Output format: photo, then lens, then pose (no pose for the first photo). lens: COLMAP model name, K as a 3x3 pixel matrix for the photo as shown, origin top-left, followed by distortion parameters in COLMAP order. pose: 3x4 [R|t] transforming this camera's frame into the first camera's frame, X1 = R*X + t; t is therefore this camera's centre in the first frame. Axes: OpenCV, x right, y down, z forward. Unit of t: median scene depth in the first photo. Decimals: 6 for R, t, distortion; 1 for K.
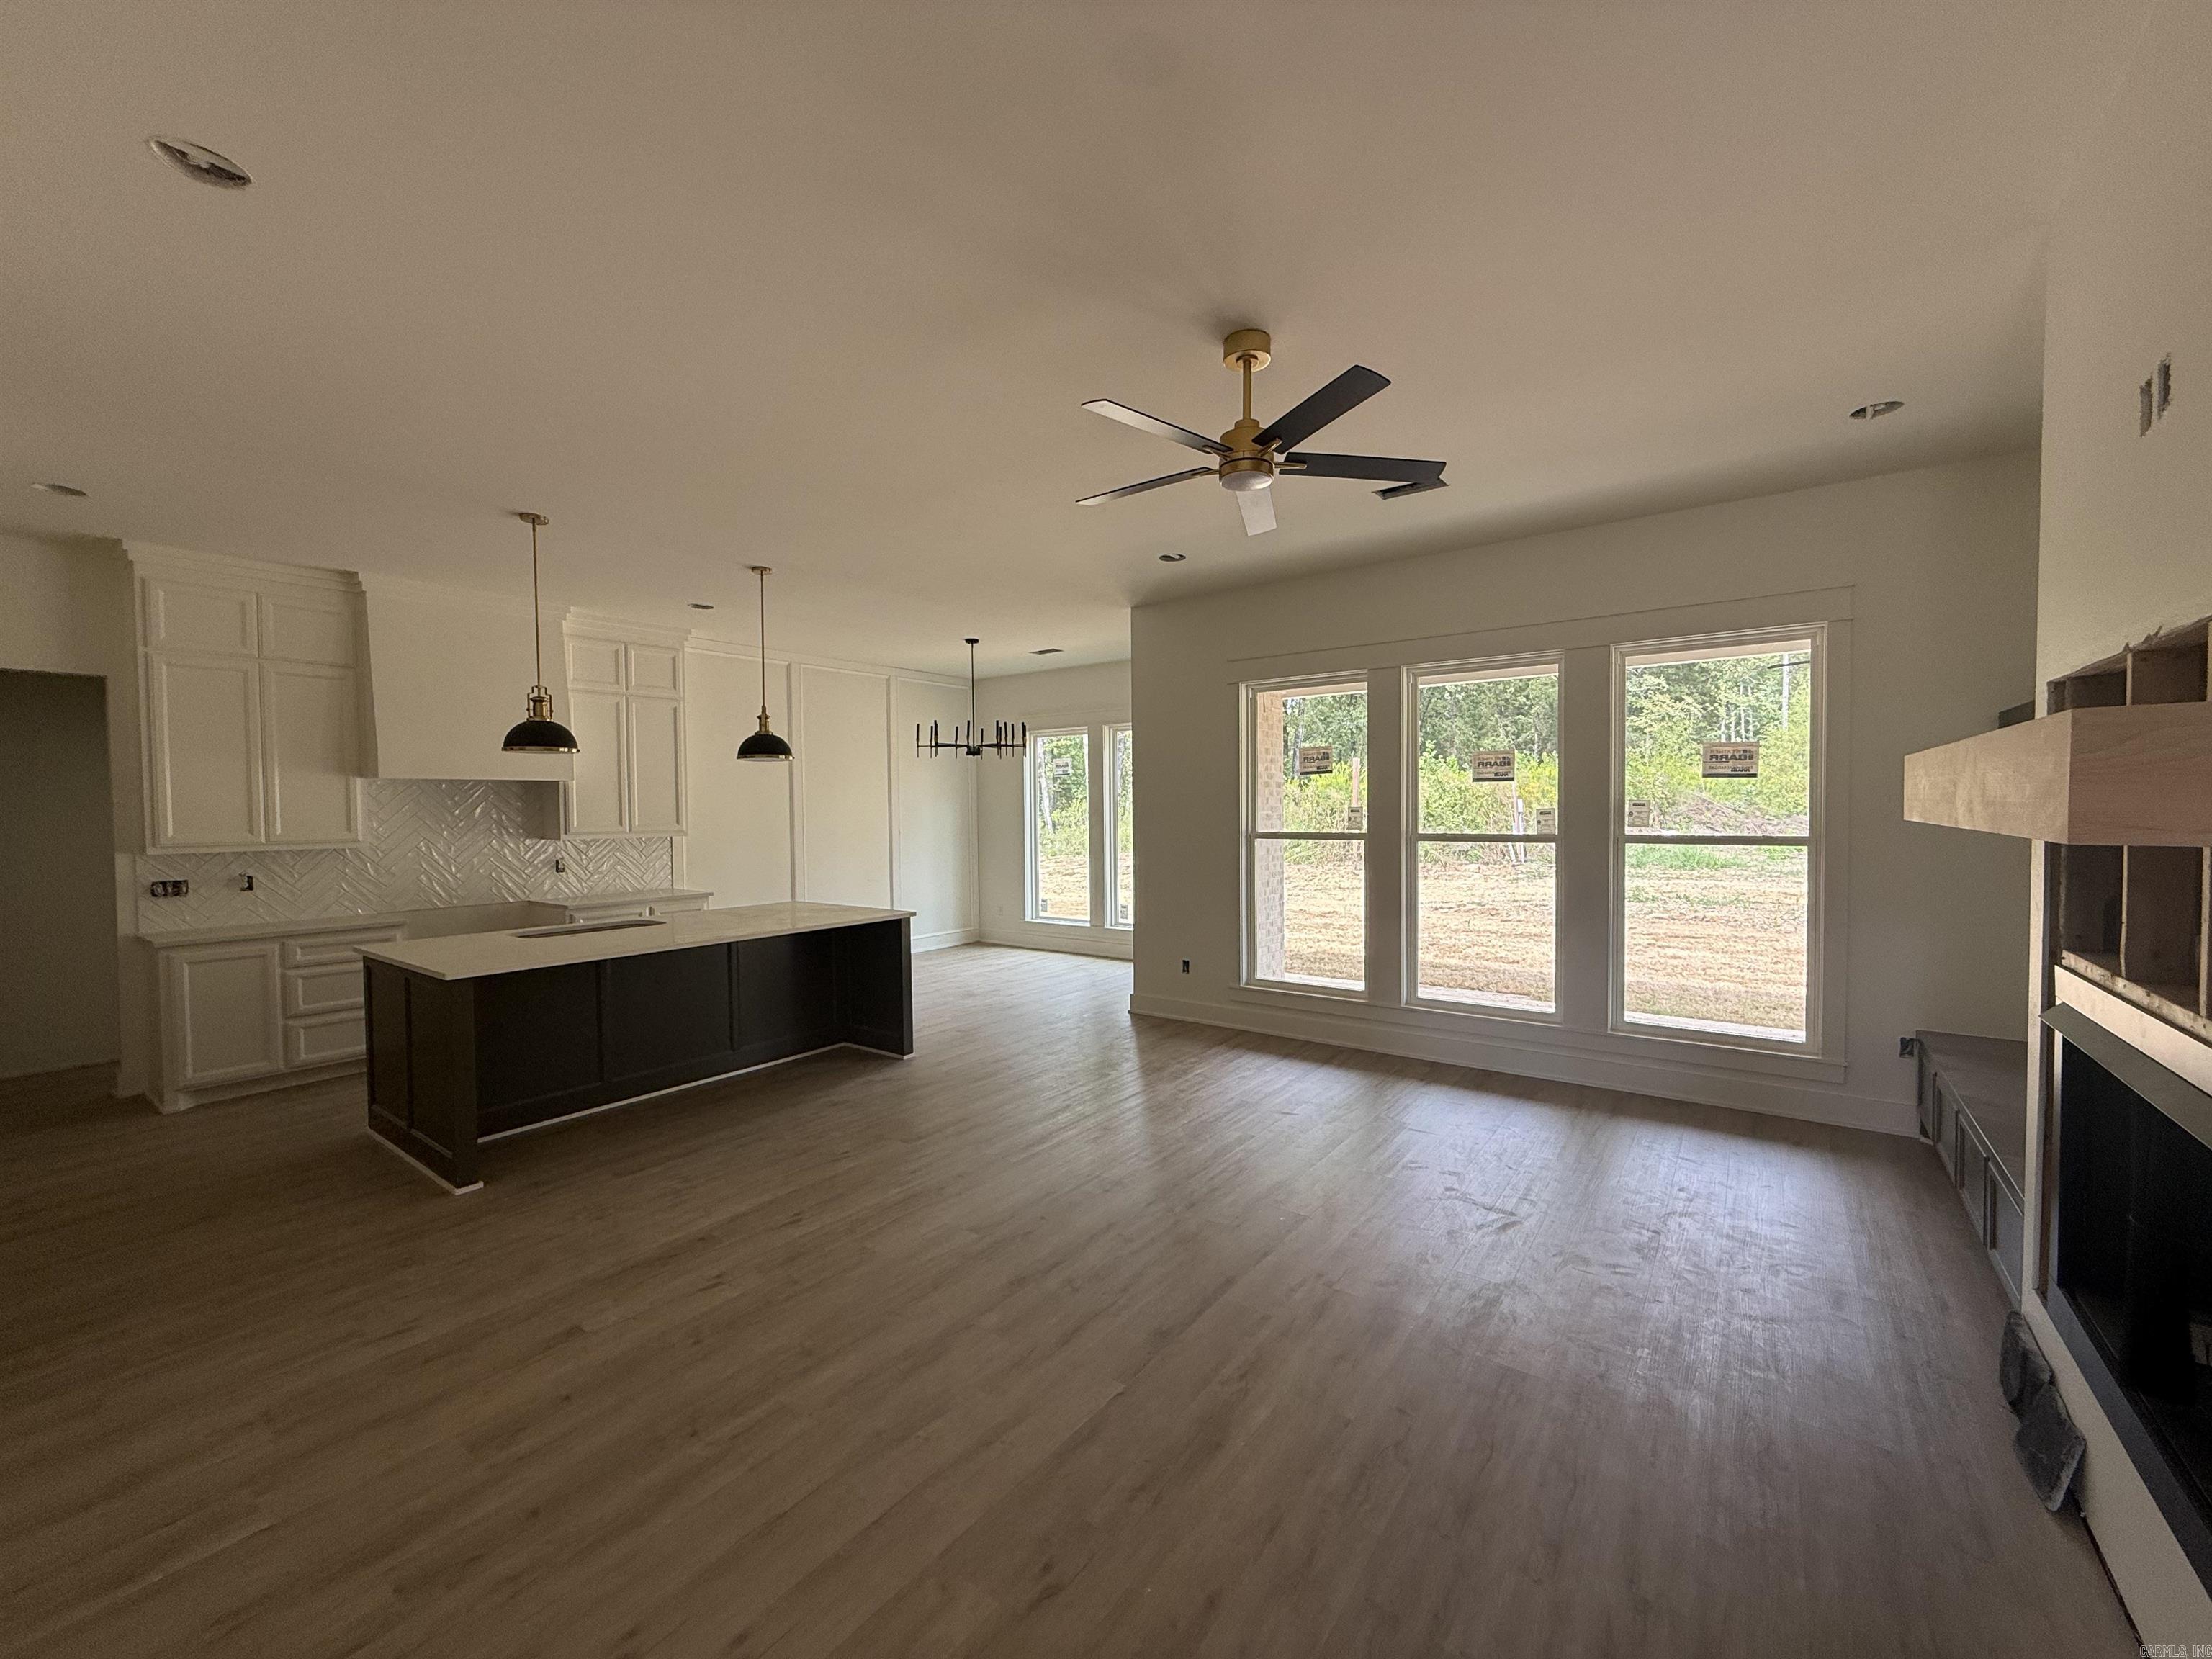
lens RADIAL K [[883.2, 0, 1100.7], [0, 883.2, 828.4], [0, 0, 1]] dist [-0.000169, -0.000227]
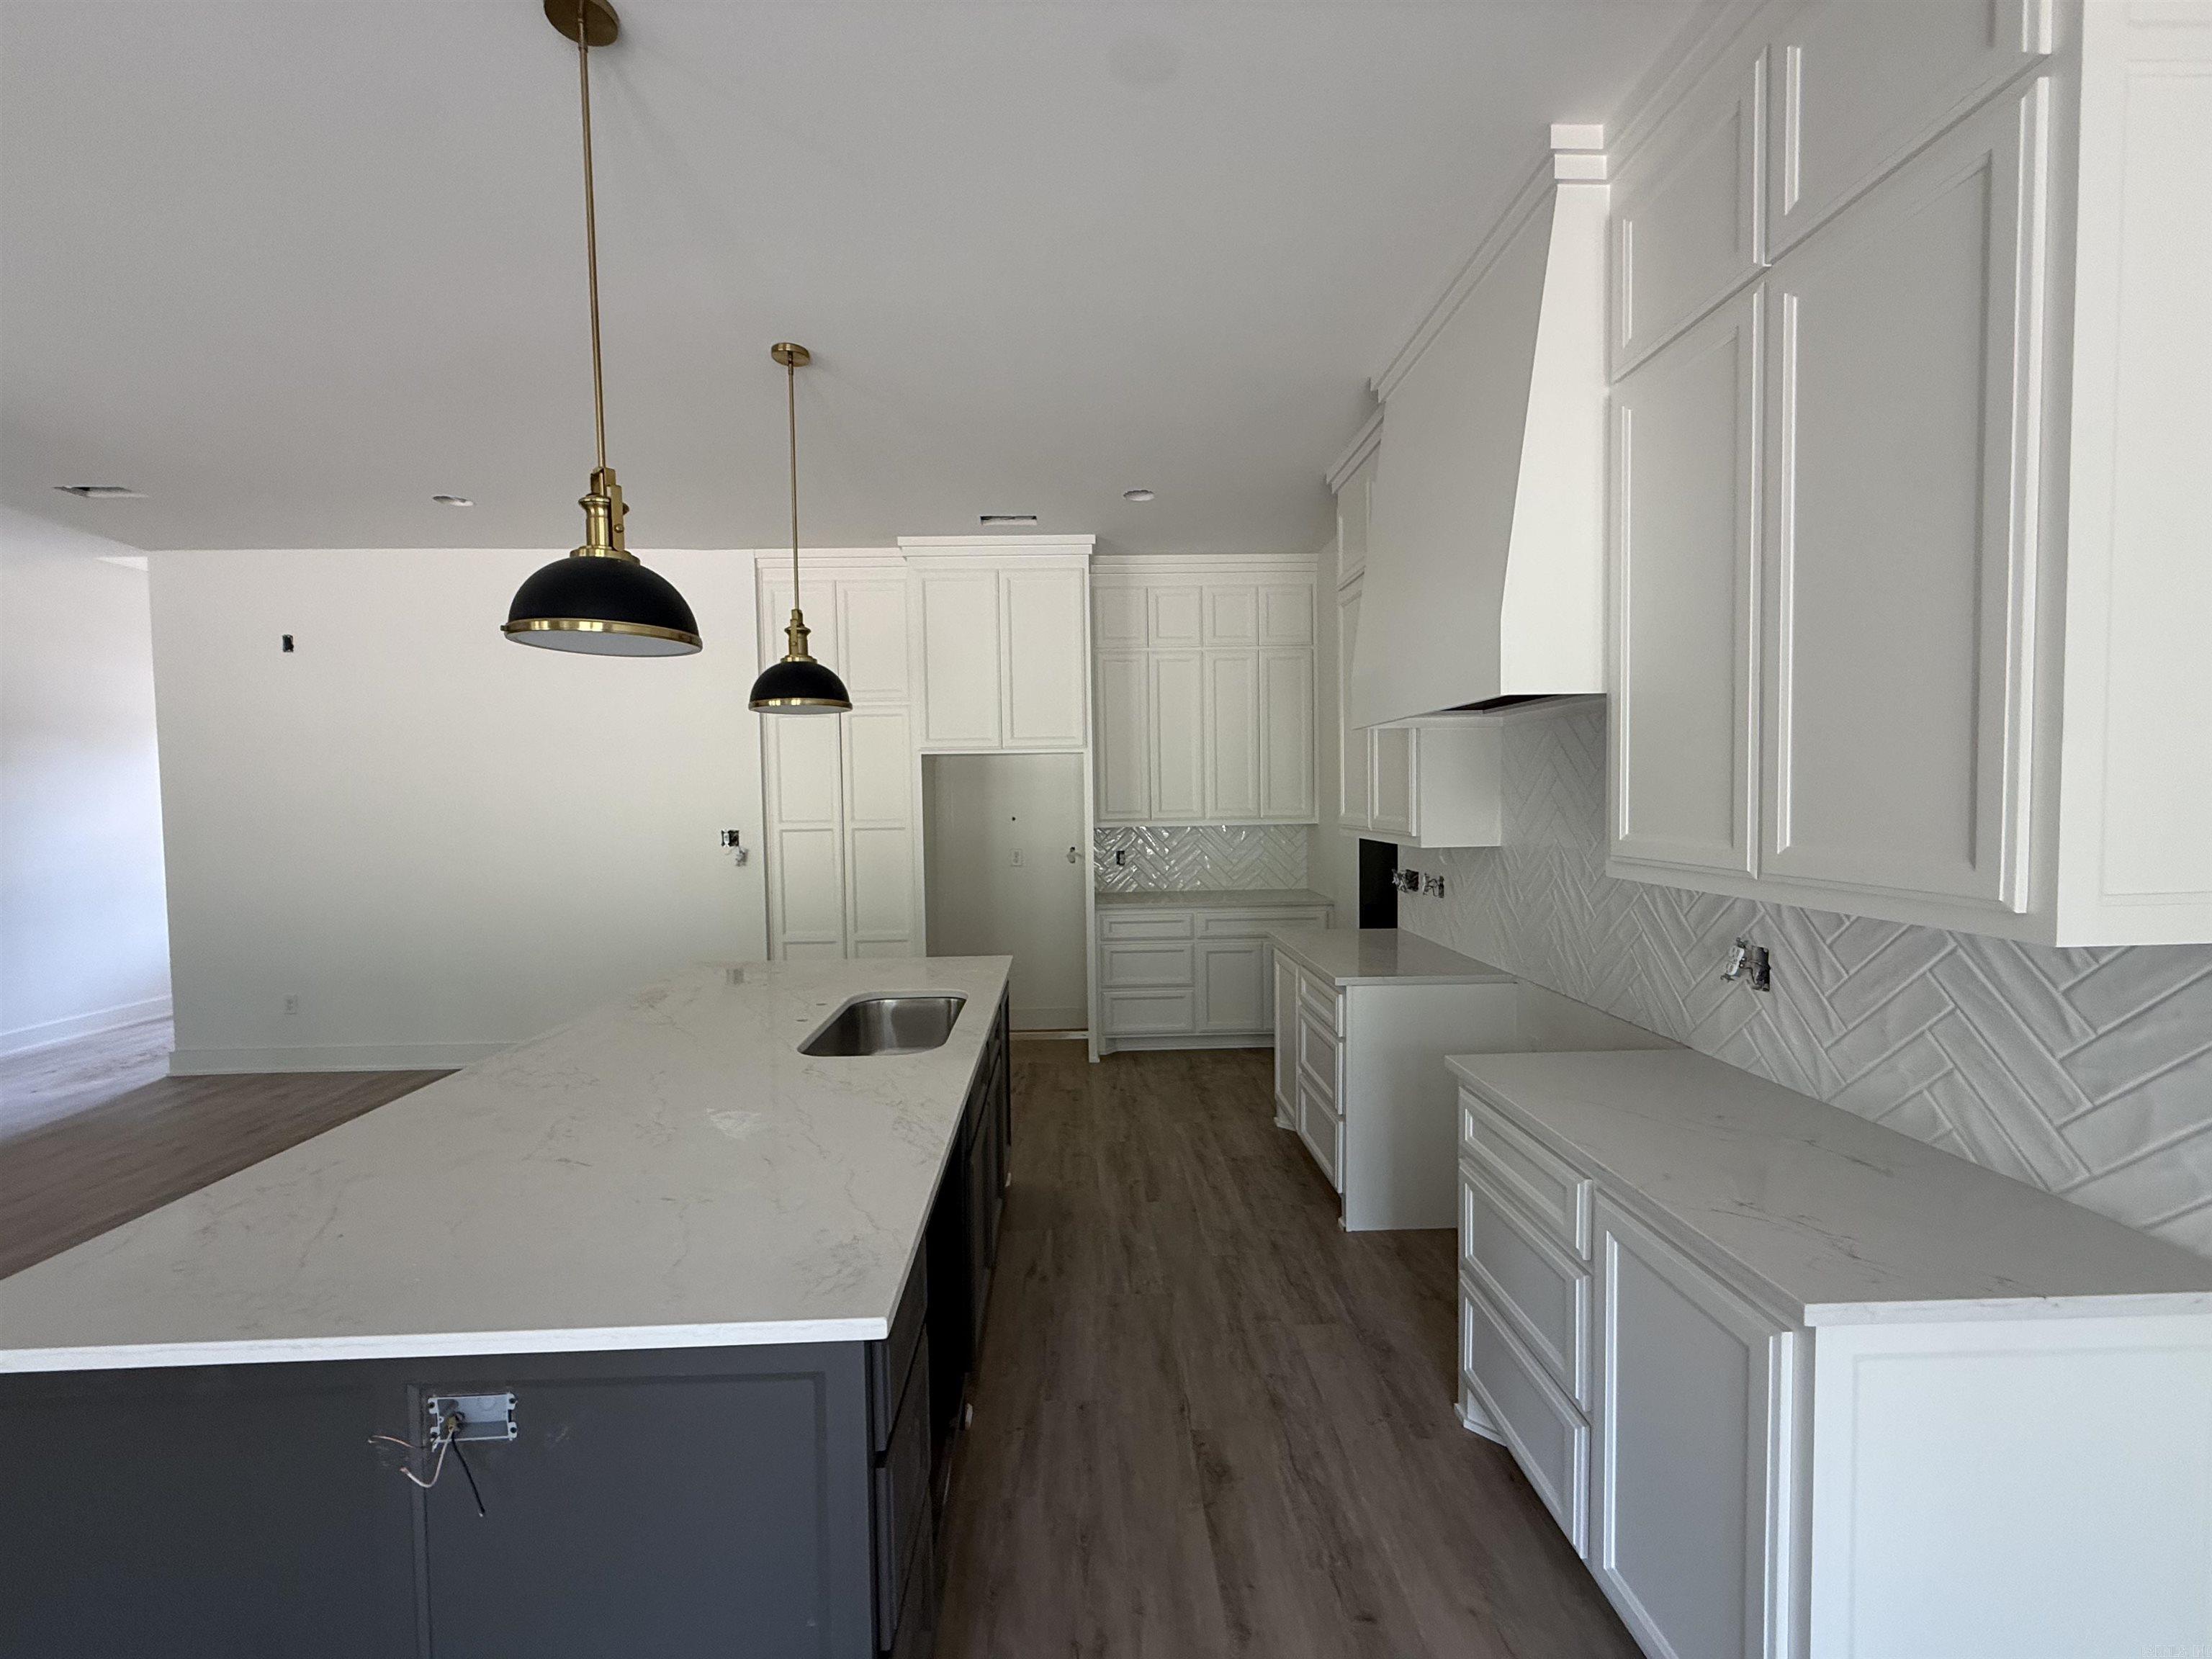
lens RADIAL K [[883.2, 0, 1100.7], [0, 883.2, 828.4], [0, 0, 1]] dist [-0.000169, -0.000227]
pose [[-0.781828, 0.047630, -0.621672, -0.265461], [0.007021, 0.997687, 0.067609, -0.026874], [0.623455, 0.048494, -0.780354, 1.124365]]
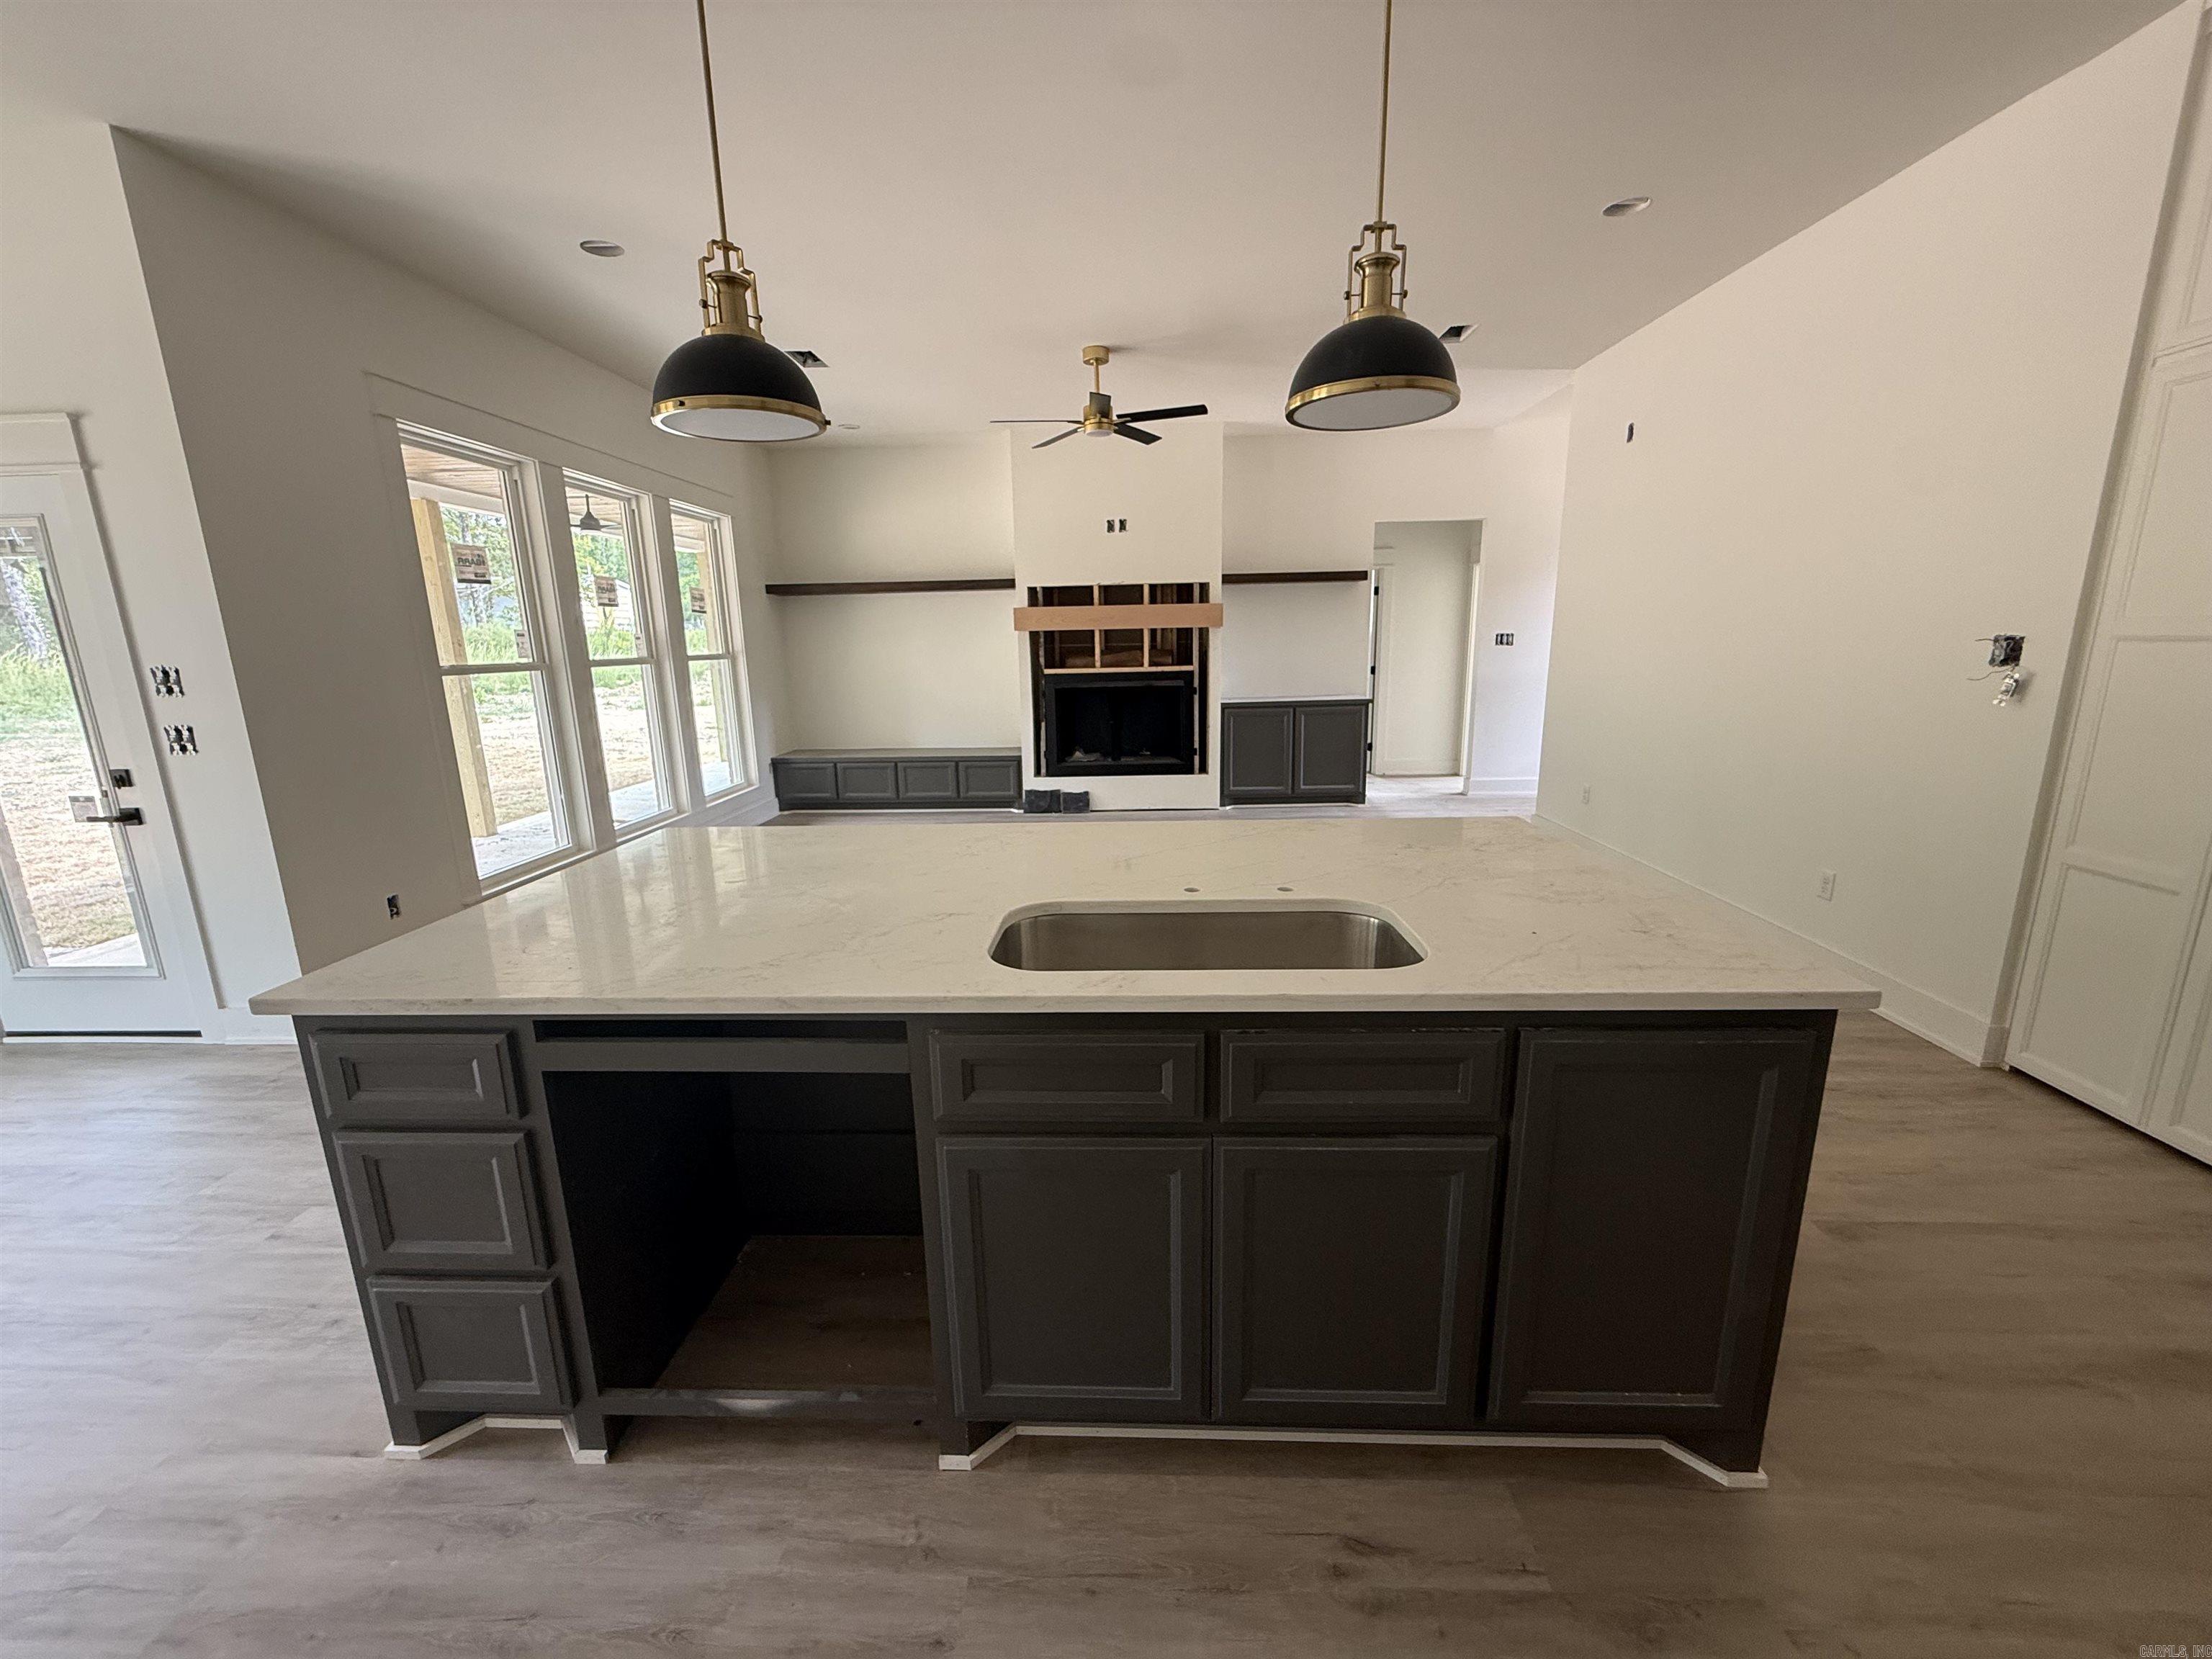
lens RADIAL K [[883.2, 0, 1100.7], [0, 883.2, 828.4], [0, 0, 1]] dist [-0.000169, -0.000227]
pose [[-0.562039, -0.153462, 0.812749, -0.618719], [0.048733, 0.974785, 0.217758, 0.002614], [-0.825674, 0.161996, -0.540389, 0.907619]]
